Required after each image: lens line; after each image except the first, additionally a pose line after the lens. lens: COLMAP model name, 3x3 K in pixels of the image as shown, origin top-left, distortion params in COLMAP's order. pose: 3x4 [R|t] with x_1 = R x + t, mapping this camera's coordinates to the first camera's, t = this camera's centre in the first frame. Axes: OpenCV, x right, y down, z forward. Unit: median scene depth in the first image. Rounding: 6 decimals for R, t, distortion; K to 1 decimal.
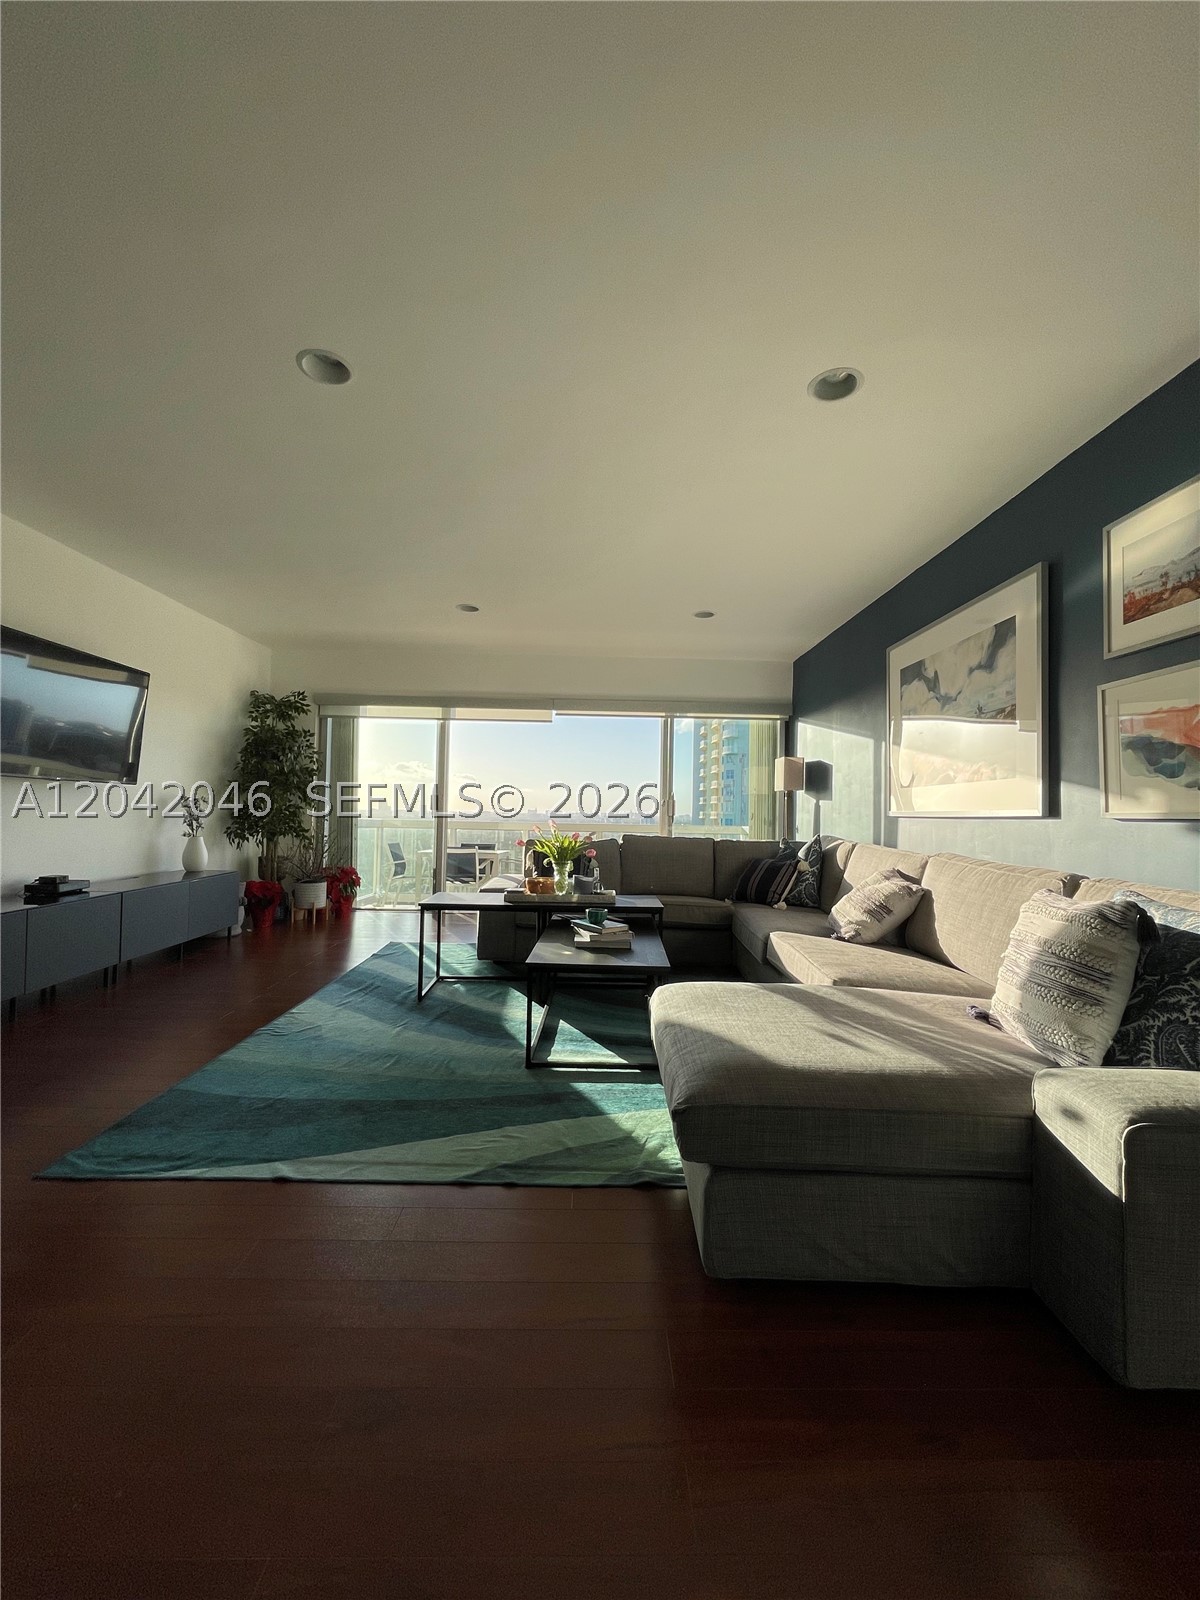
lens RADIAL K [[644.4, 0, 601.9], [0, 644.4, 800.0], [0, 0, 1]] dist [-0.003588, 0.000792]
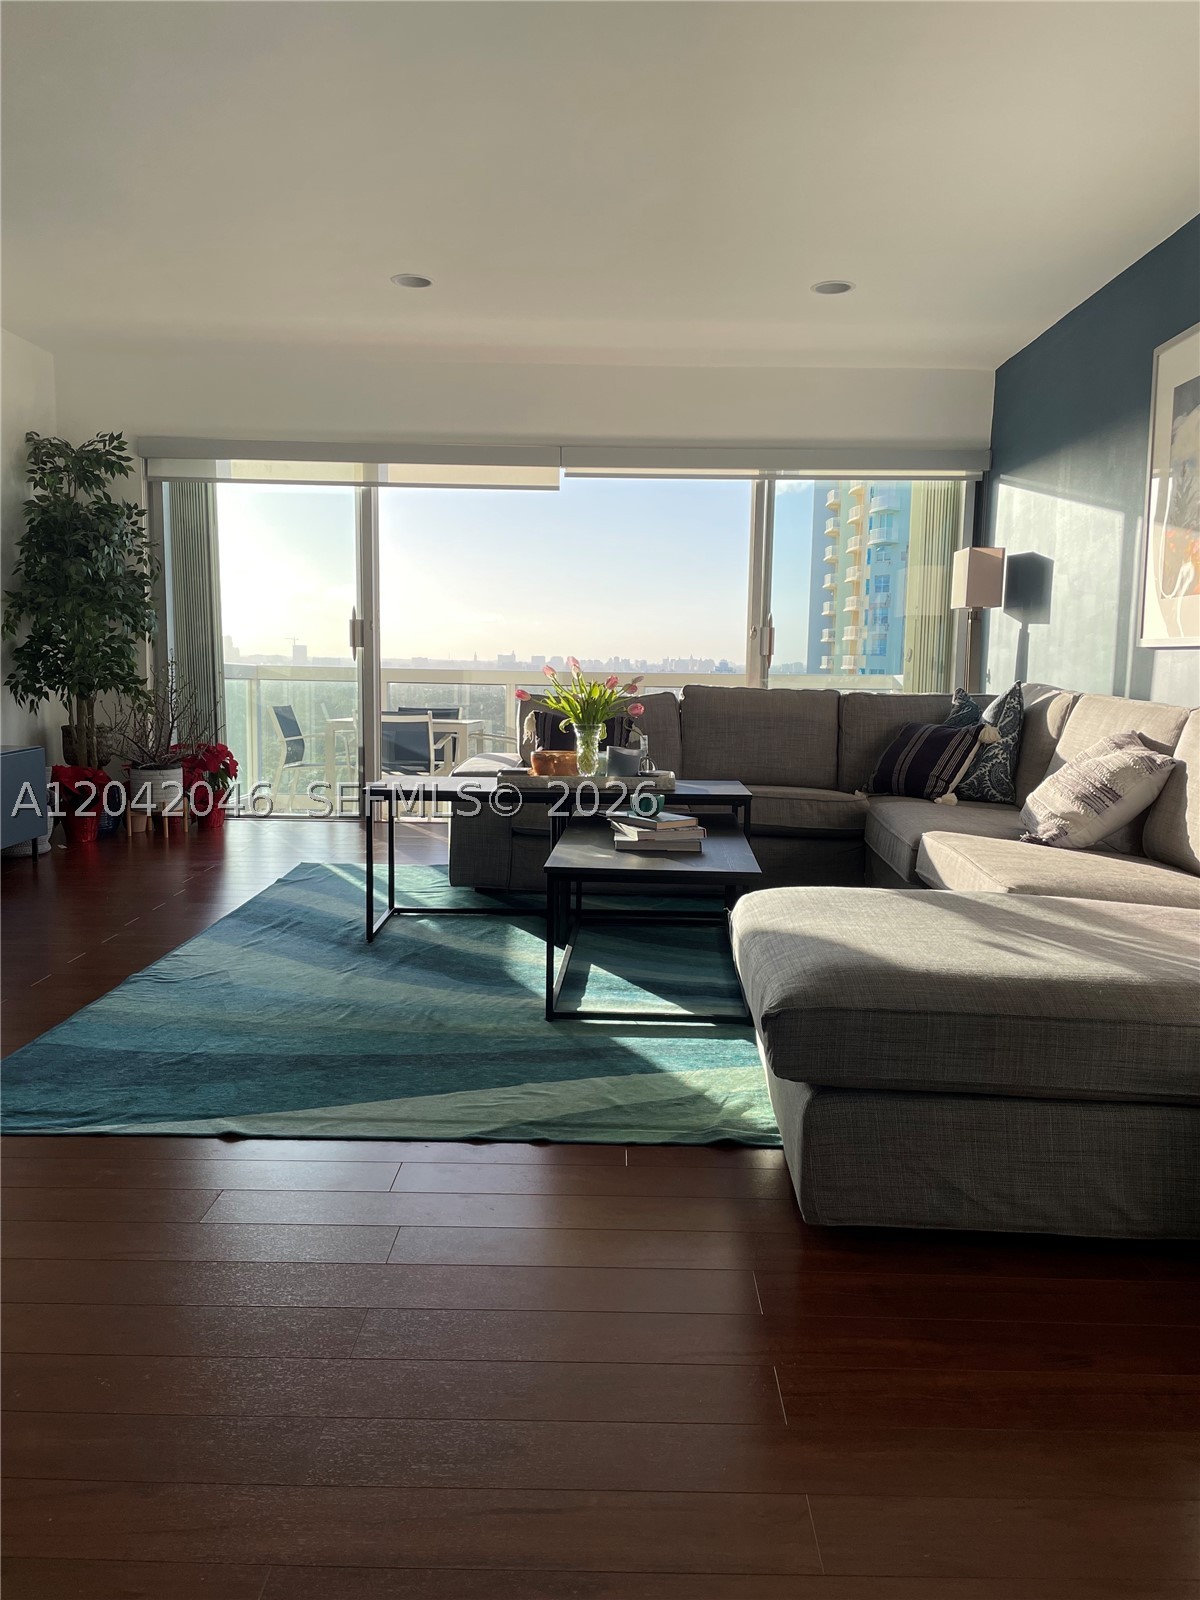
lens RADIAL K [[1201.3, 0, 607.2], [0, 1201.3, 804.5], [0, 0, 1]] dist [0.090951, -0.111701]
pose [[0.999695, -0.001619, -0.024658, -0.015879], [0.005023, 0.990330, 0.138644, 0.011968], [0.024195, -0.138725, 0.990035, -0.155742]]
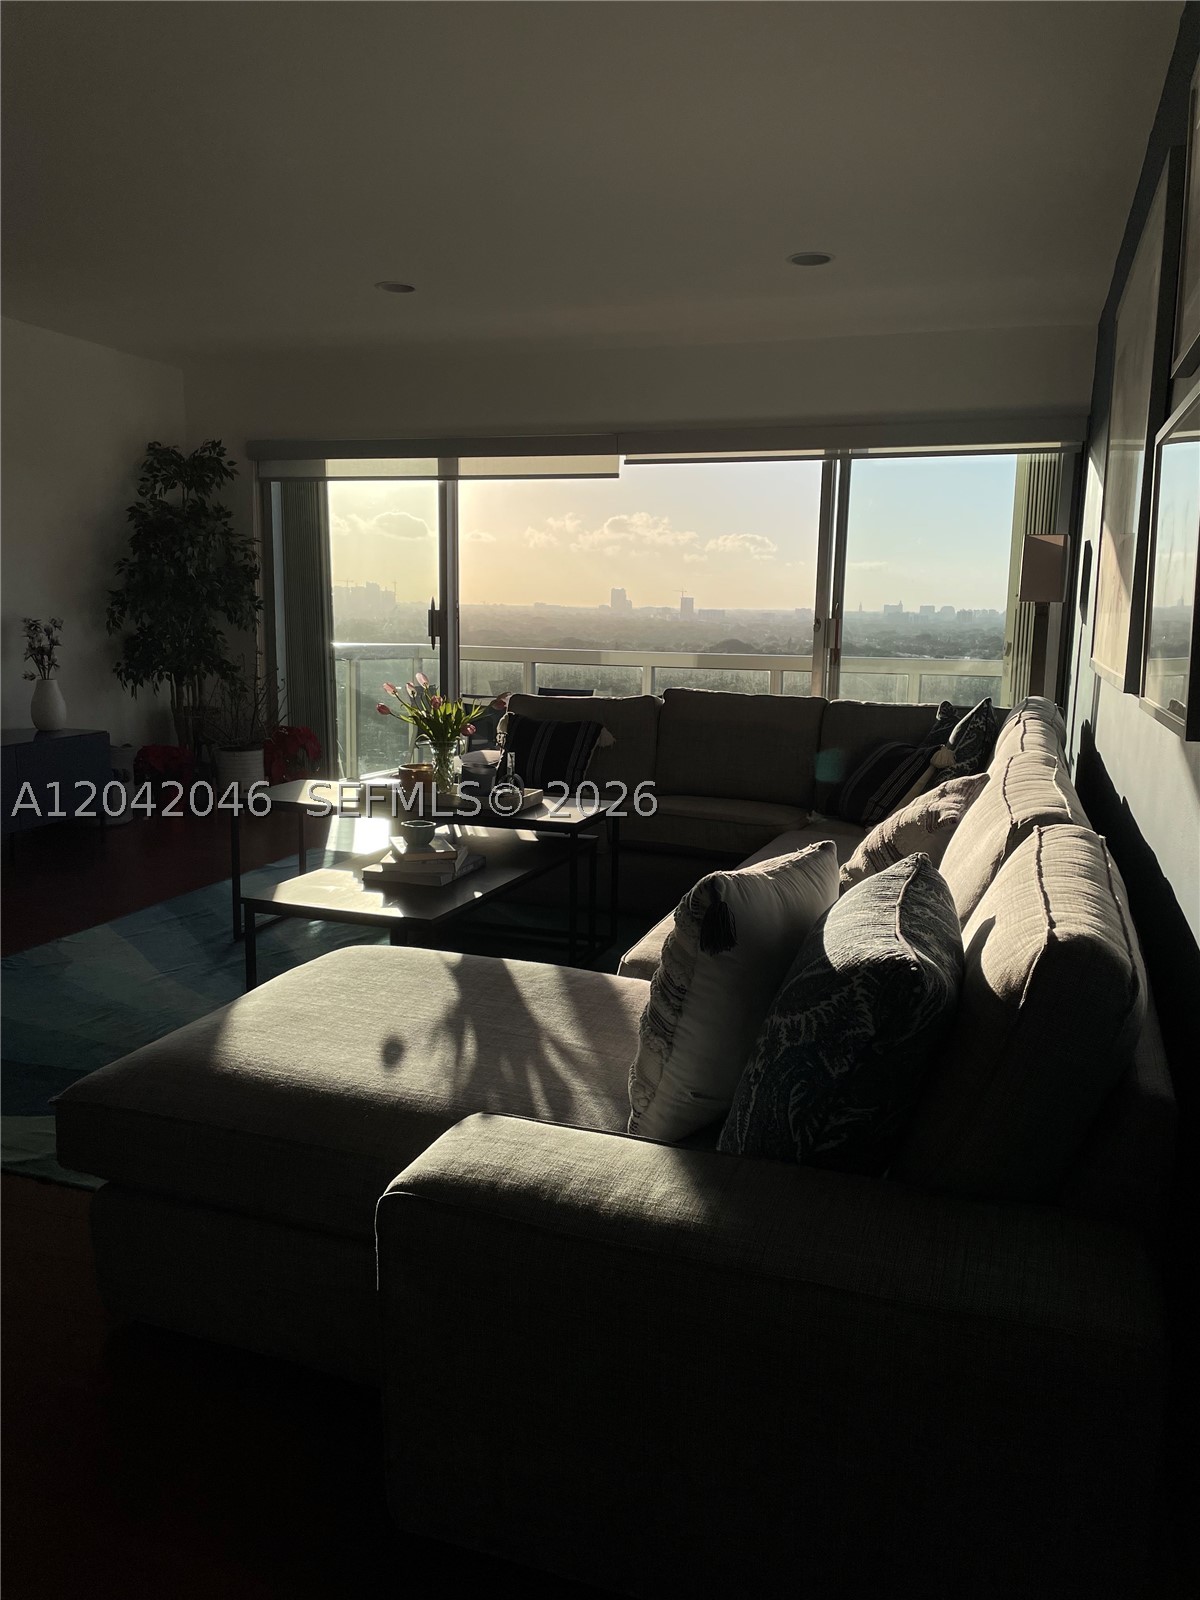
lens RADIAL K [[1201.3, 0, 612.6], [0, 1201.3, 799.9], [0, 0, 1]] dist [0.090951, -0.111701]
pose [[0.944512, 0.049546, -0.324720, 0.470172], [0.007729, 0.984933, 0.172763, -0.046792], [0.328387, -0.165687, 0.929898, -0.027933]]
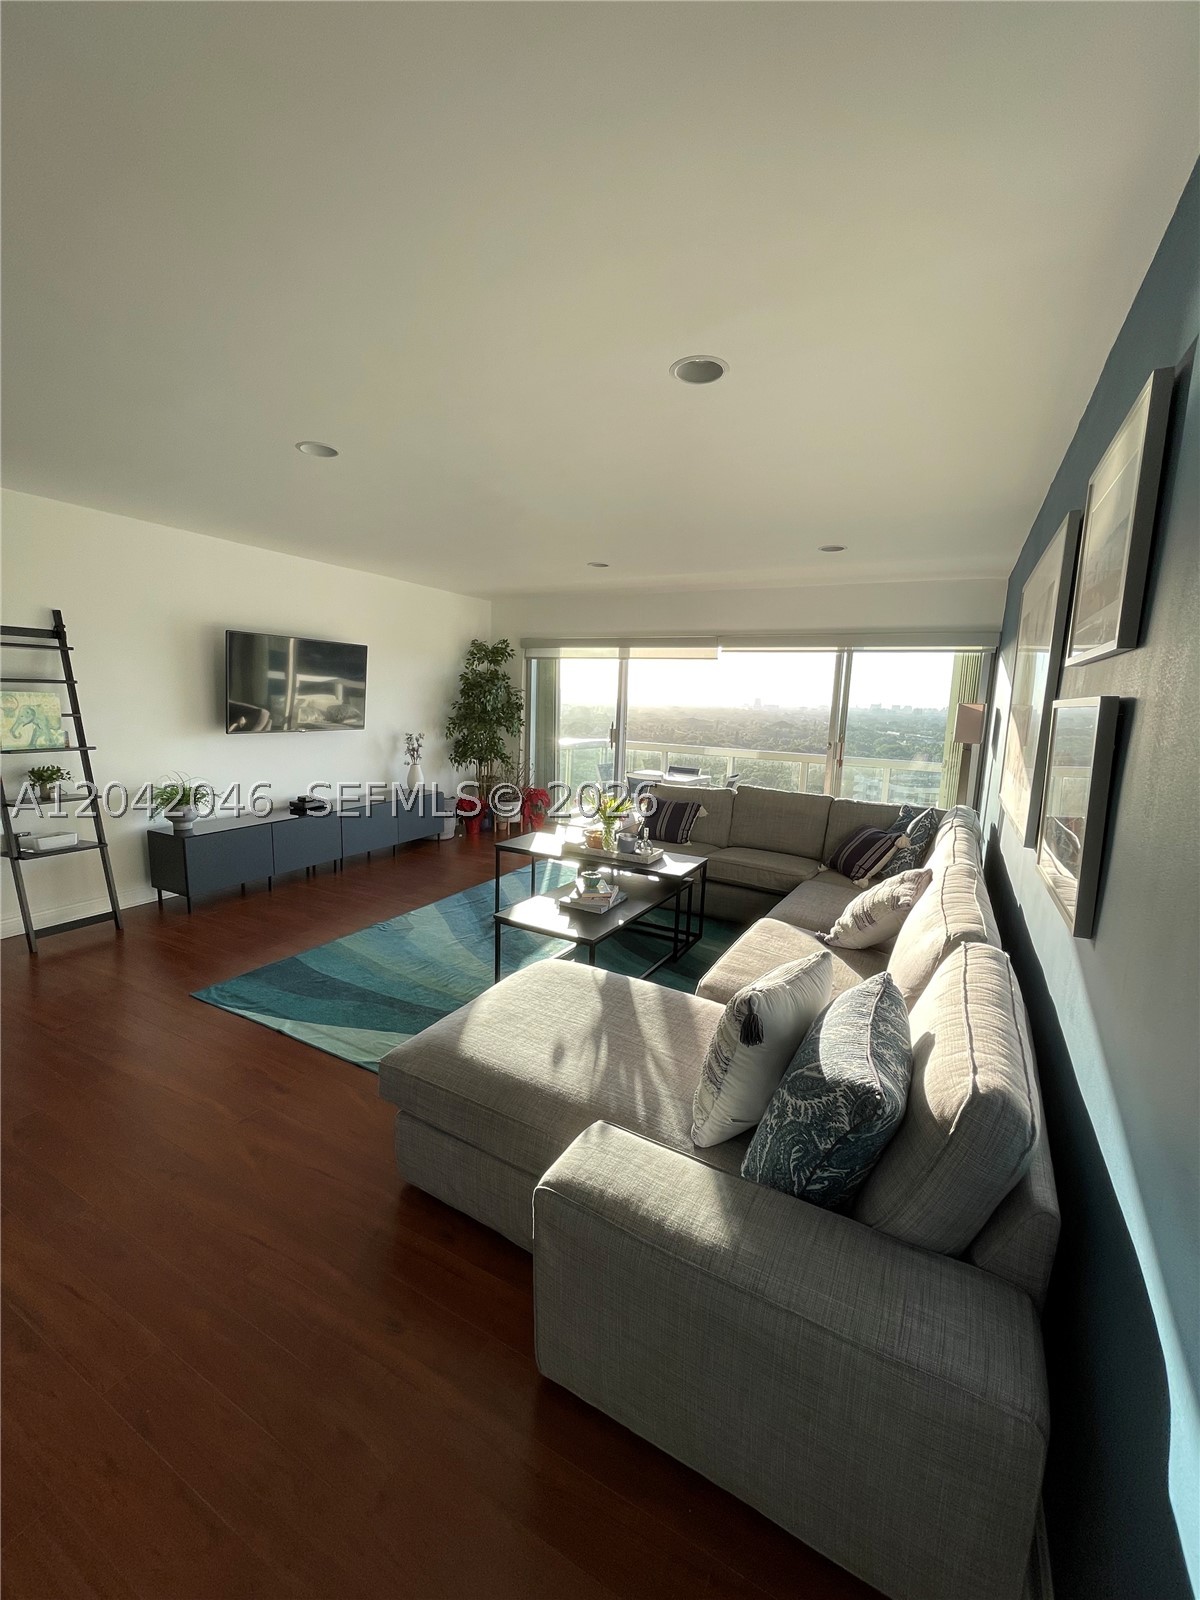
lens RADIAL K [[644.4, 0, 604.2], [0, 644.4, 798.5], [0, 0, 1]] dist [-0.003588, 0.000792]
pose [[0.875094, 0.085997, -0.476252, 0.457661], [-0.007247, 0.986303, 0.164781, -0.125644], [0.483899, -0.140748, 0.863731, 0.043045]]
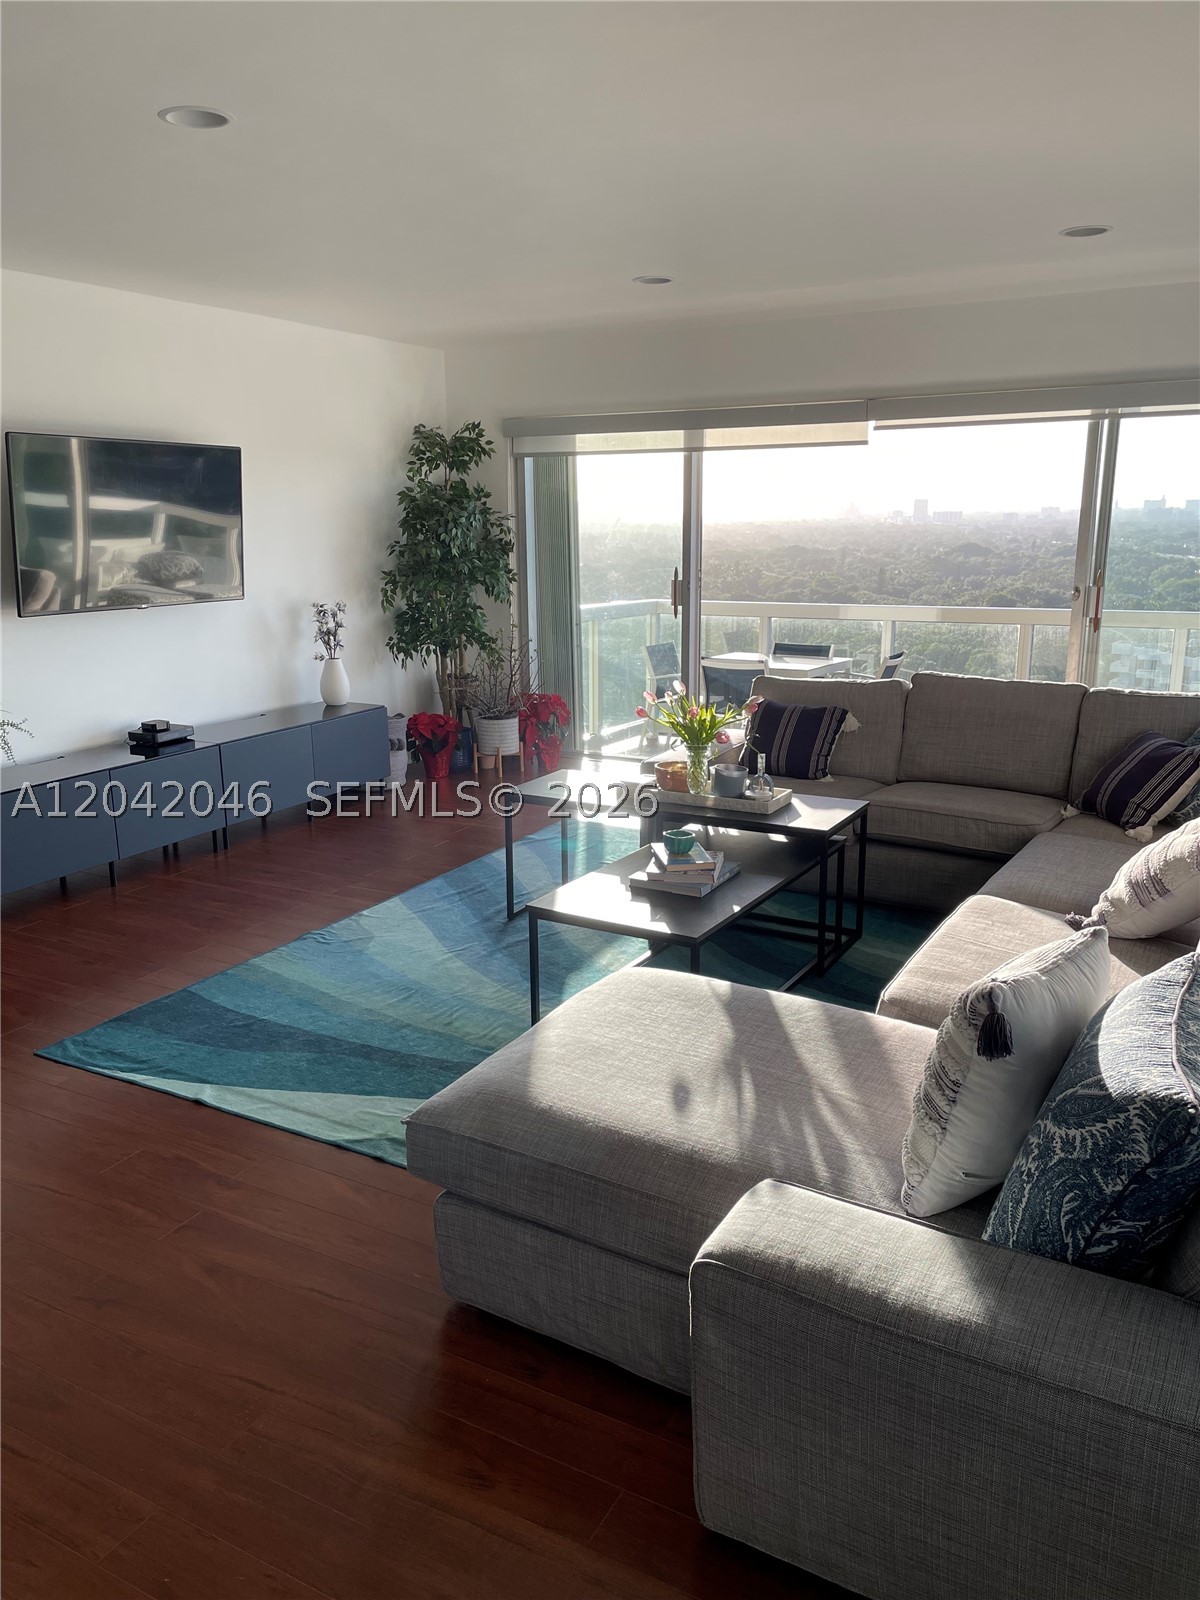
lens RADIAL K [[1201.3, 0, 604.0], [0, 1201.3, 805.2], [0, 0, 1]] dist [0.090951, -0.111701]
pose [[0.866429, 0.091172, -0.490906, 0.459175], [0.036003, 0.969220, 0.243550, -0.143963], [0.498000, -0.228693, 0.836478, -0.077559]]
